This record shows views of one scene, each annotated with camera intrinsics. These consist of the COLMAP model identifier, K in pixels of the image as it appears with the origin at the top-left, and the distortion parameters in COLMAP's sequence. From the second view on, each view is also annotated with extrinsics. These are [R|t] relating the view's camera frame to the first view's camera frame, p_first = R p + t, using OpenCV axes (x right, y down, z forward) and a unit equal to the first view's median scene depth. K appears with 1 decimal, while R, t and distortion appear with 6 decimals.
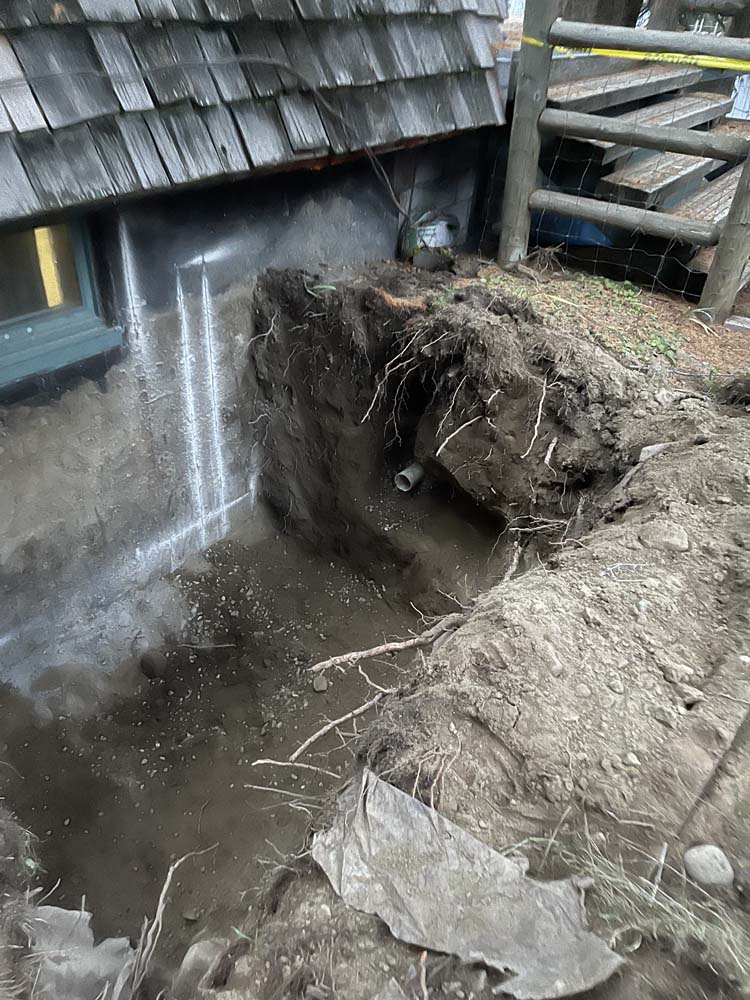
lens RADIAL K [[749.0, 0, 376.9], [0, 749.0, 494.6], [0, 0, 1]] dist [0.025461, -0.015594]
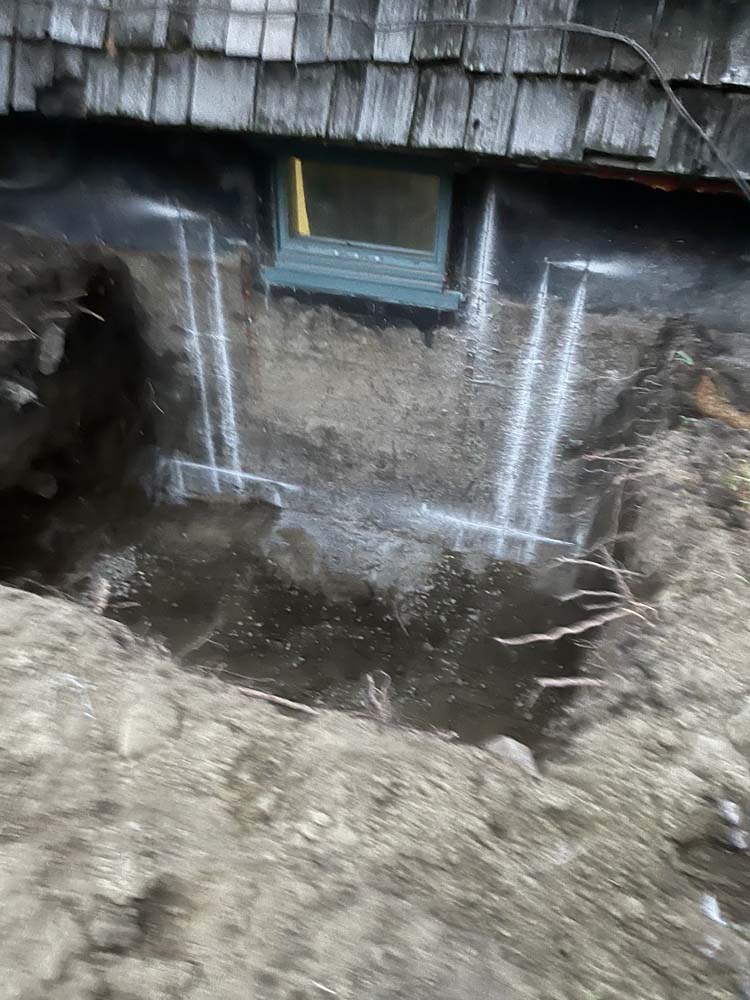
lens RADIAL K [[749.0, 0, 374.9], [0, 749.0, 506.3], [0, 0, 1]] dist [0.025461, -0.015594]
pose [[0.349889, 0.556304, -0.753726, 0.480086], [-0.541156, 0.776785, 0.322111, -0.243113], [0.764675, 0.295180, 0.572836, 0.397675]]
